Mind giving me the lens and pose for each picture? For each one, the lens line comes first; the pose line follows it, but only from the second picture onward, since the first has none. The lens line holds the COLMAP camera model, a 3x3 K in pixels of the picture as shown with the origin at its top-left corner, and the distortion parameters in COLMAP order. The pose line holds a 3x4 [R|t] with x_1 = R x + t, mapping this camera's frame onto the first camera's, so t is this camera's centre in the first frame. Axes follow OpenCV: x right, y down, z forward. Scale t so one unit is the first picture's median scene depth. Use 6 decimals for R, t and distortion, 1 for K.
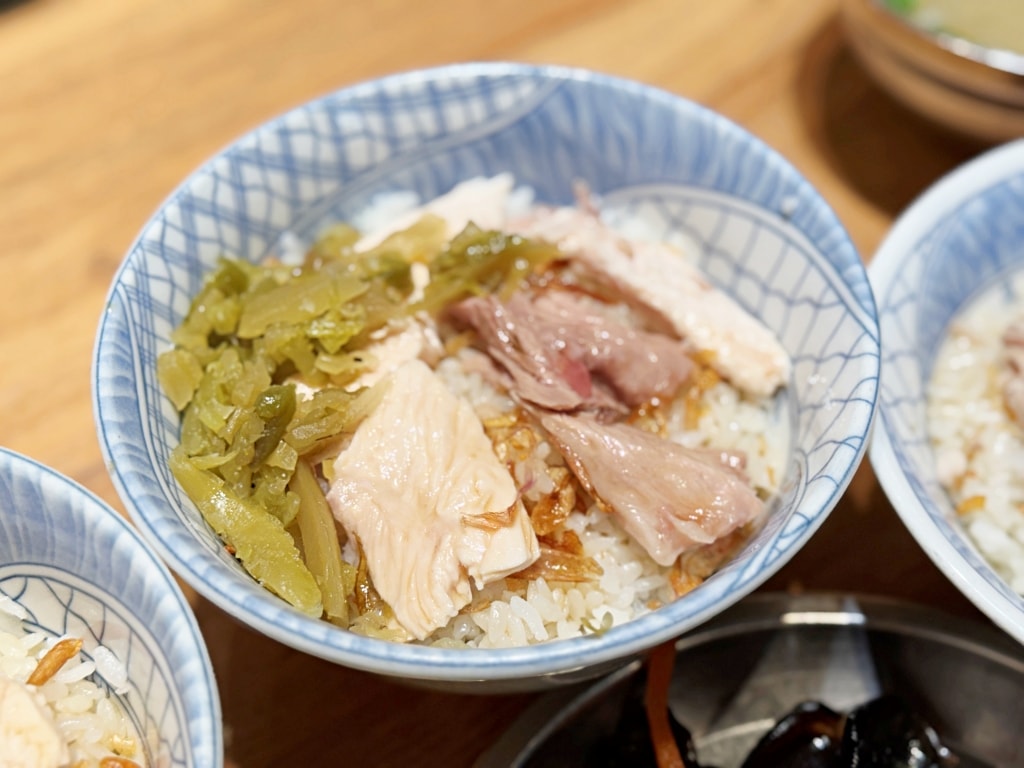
lens RADIAL K [[1469.1, 0, 515.8], [0, 1469.1, 383.8], [0, 0, 1]] dist [0.090342, 0.000000]
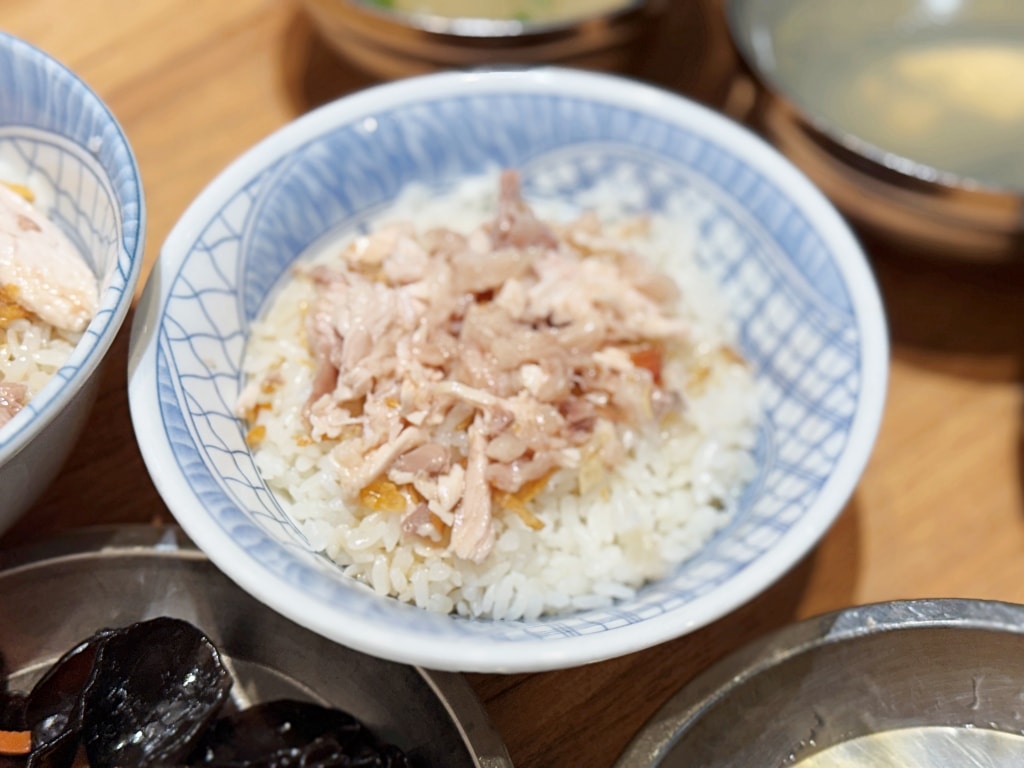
lens RADIAL K [[1469.1, 0, 510.4], [0, 1469.1, 379.6], [0, 0, 1]] dist [0.090342, 0.000000]
pose [[0.999095, -0.000638, 0.042525, 0.426568], [-0.000145, 0.999831, 0.018386, 0.022431], [-0.042530, -0.018375, 0.998926, -0.037020]]
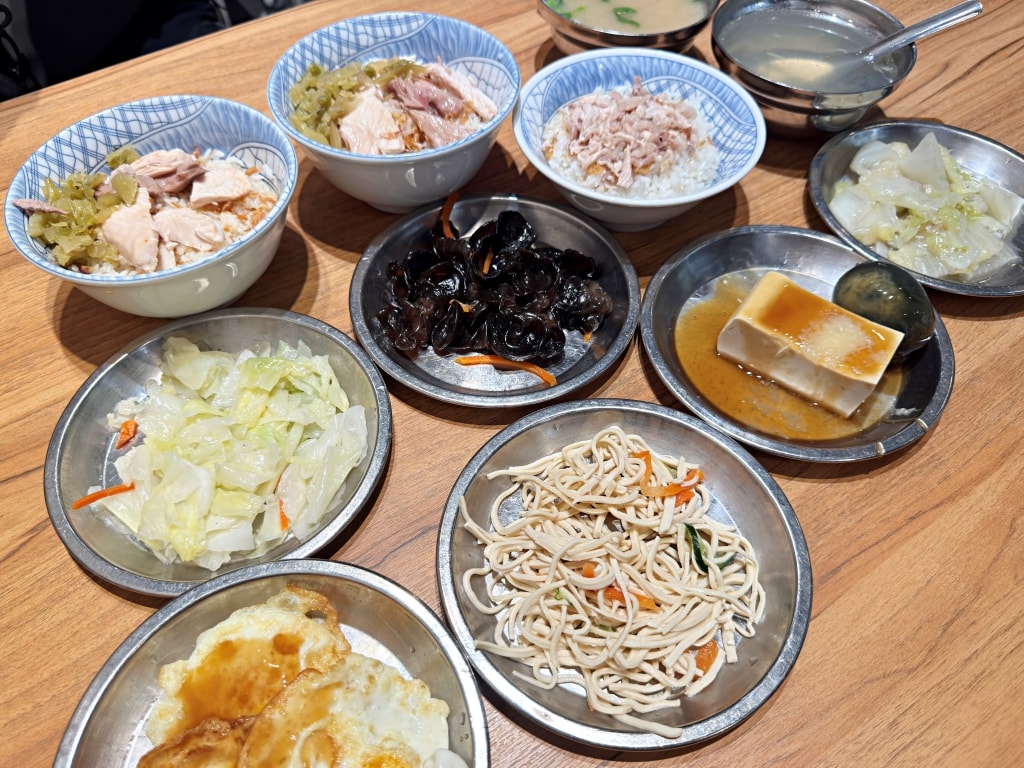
lens RADIAL K [[752.9, 0, 504.1], [0, 752.9, 390.7], [0, 0, 1]] dist [-0.010939, -0.016757]
pose [[0.997962, 0.063639, 0.004725, 0.228424], [-0.063798, 0.996649, 0.051197, 0.482095], [-0.001451, -0.051394, 0.998677, -0.571742]]
